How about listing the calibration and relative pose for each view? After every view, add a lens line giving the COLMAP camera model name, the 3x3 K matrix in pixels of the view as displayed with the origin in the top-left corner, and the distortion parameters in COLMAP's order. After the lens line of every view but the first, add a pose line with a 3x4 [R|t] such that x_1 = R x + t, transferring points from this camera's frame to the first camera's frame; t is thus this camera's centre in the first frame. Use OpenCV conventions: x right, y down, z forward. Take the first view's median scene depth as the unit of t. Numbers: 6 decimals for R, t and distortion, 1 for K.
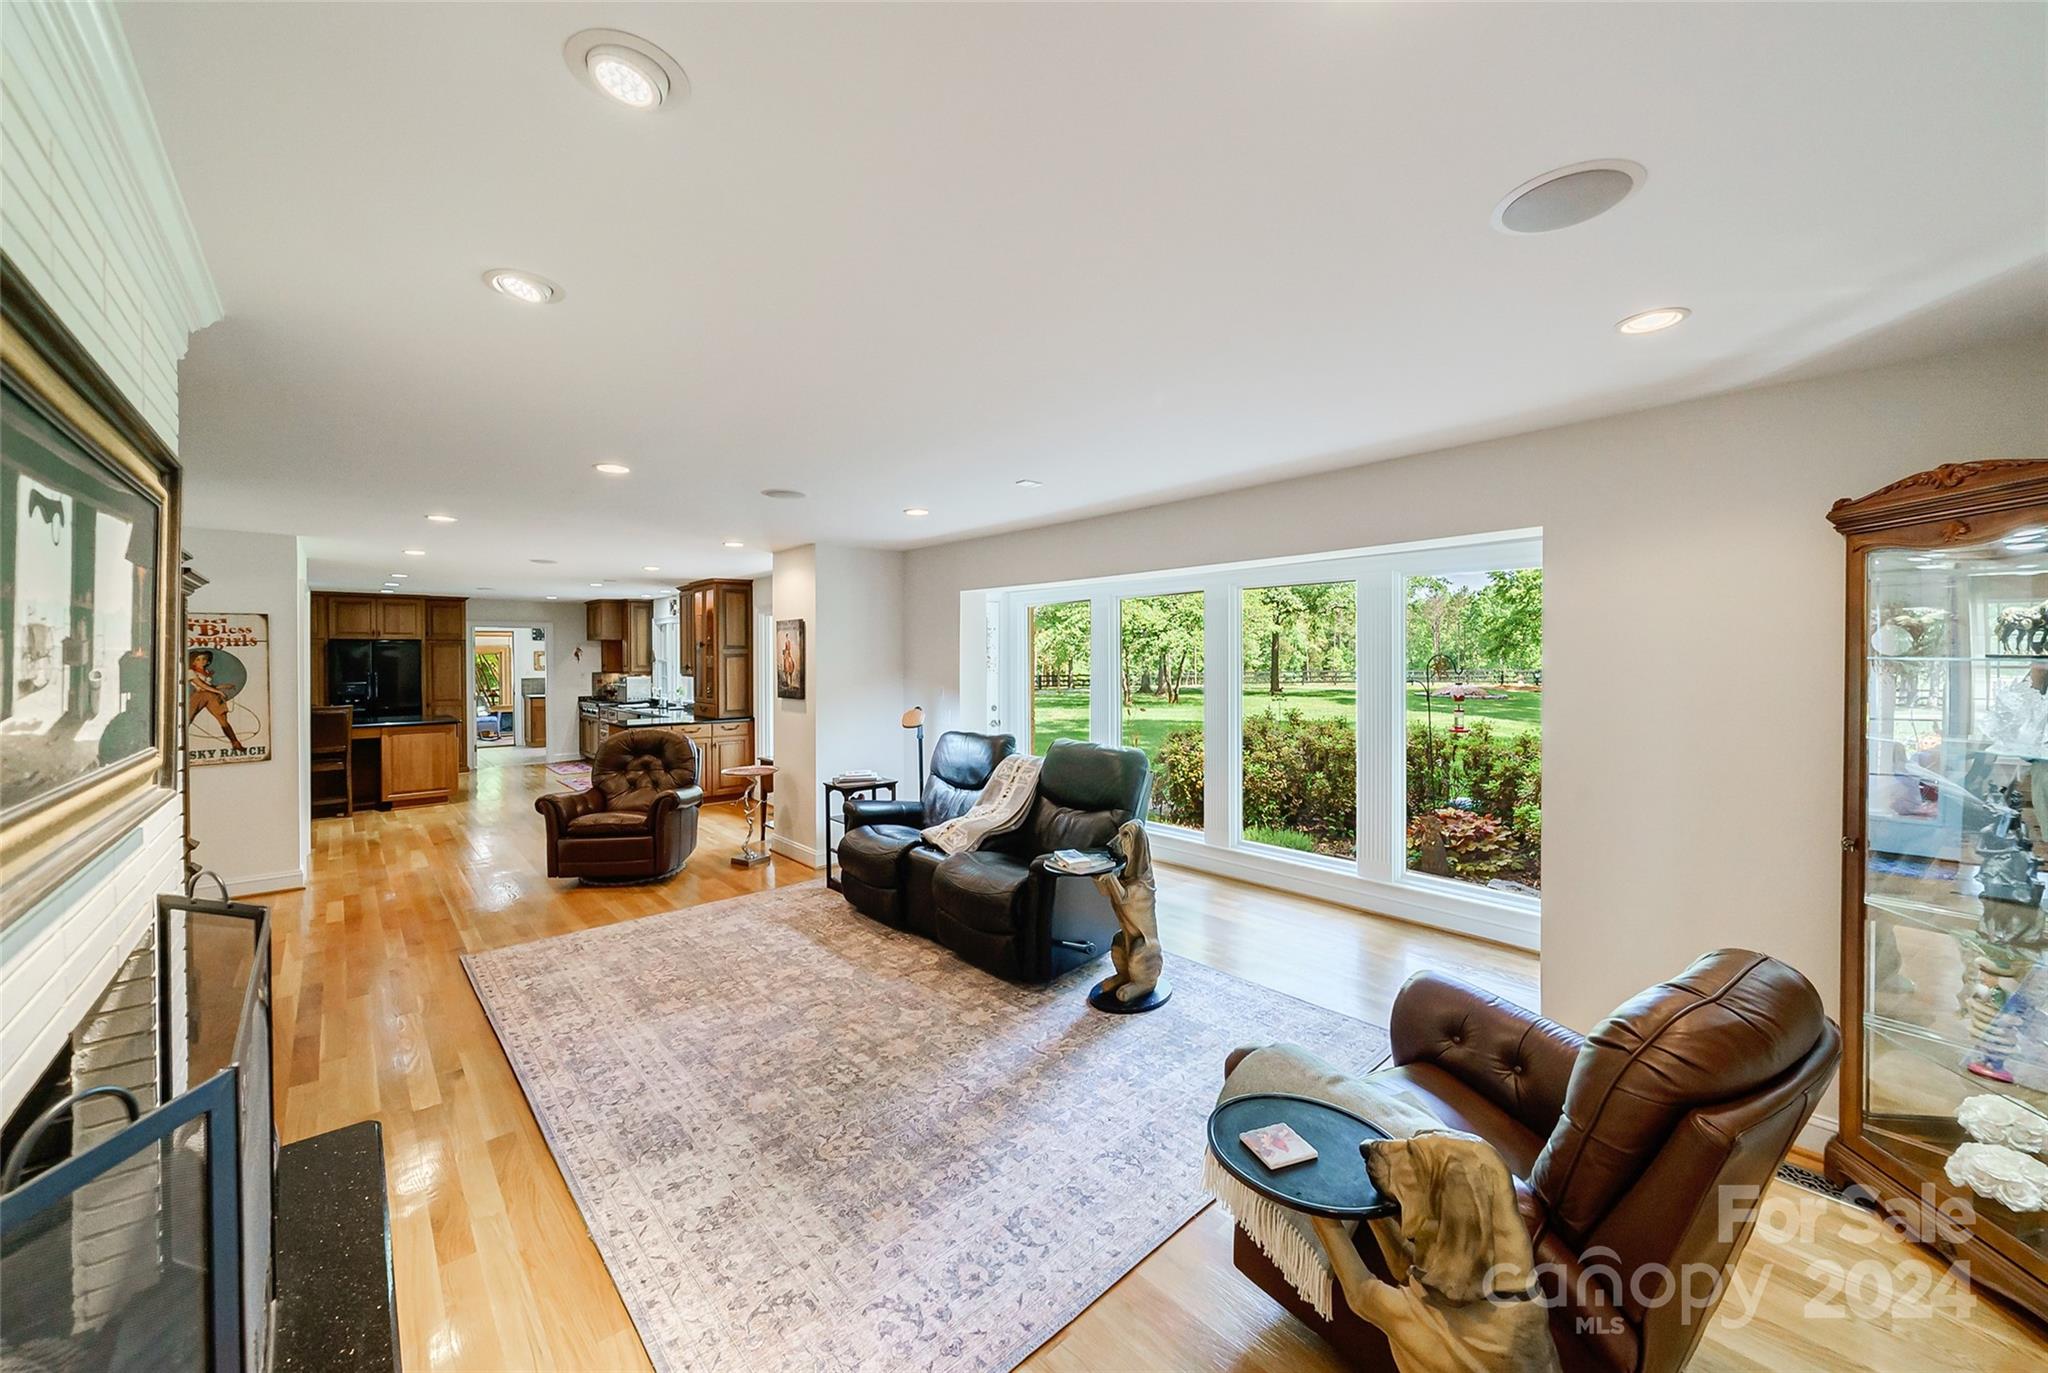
lens RADIAL K [[764.9, 0, 1019.3], [0, 764.9, 657.2], [0, 0, 1]] dist [-0.003166, -0.000143]
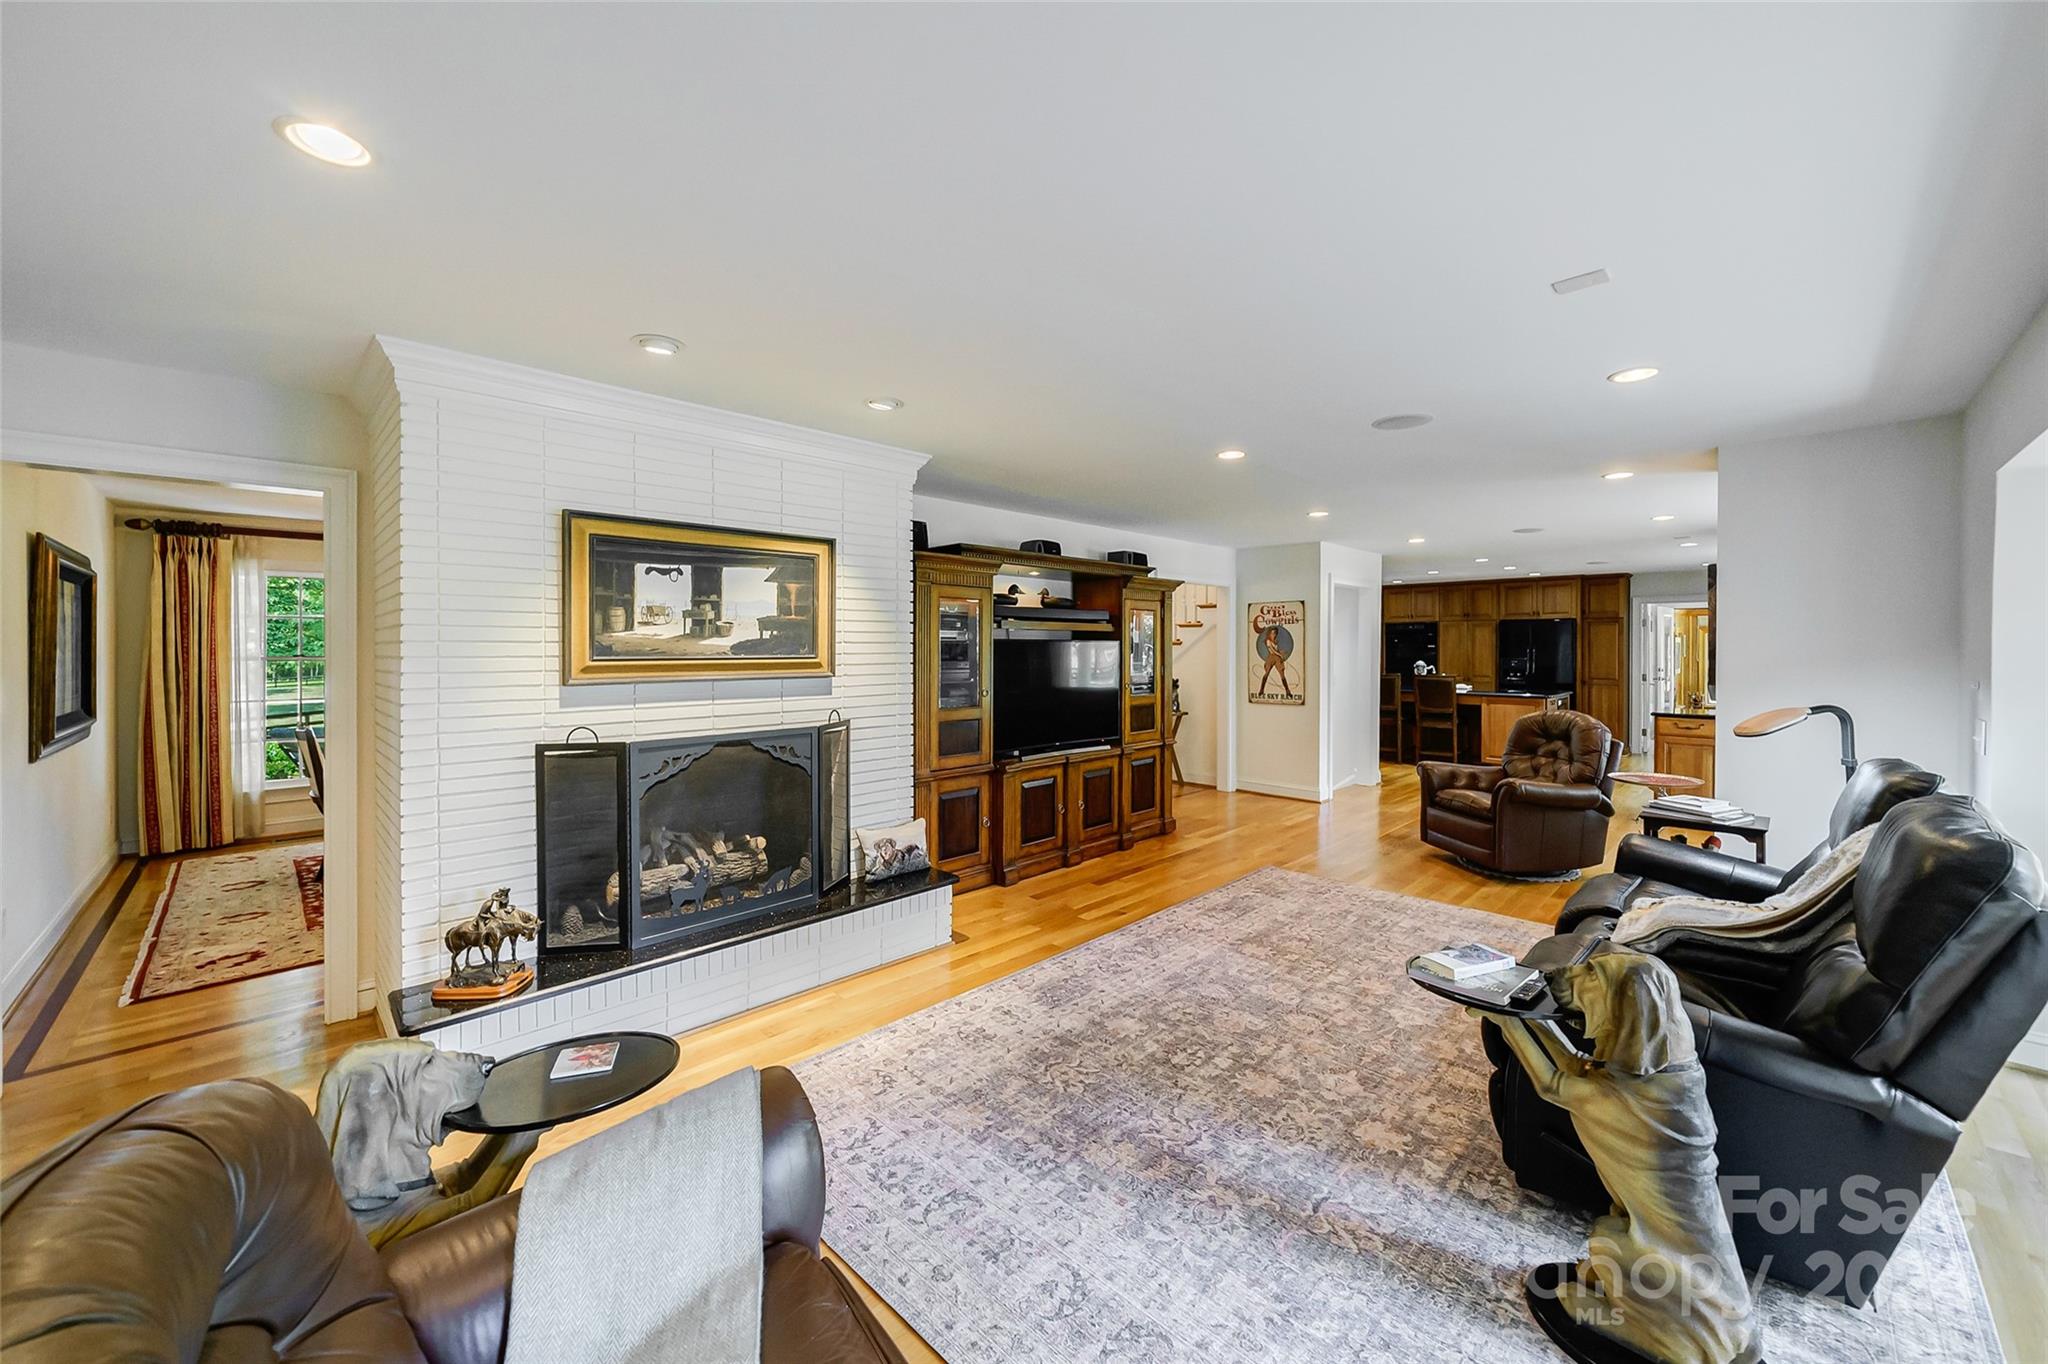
lens RADIAL K [[764.9, 0, 1040.2], [0, 764.9, 655.3], [0, 0, 1]] dist [-0.003166, -0.000143]
pose [[0.070997, 0.015202, -0.997361, 0.551388], [0.001036, 0.999882, 0.015314, 0.031088], [0.997476, -0.002121, 0.070973, 0.608583]]
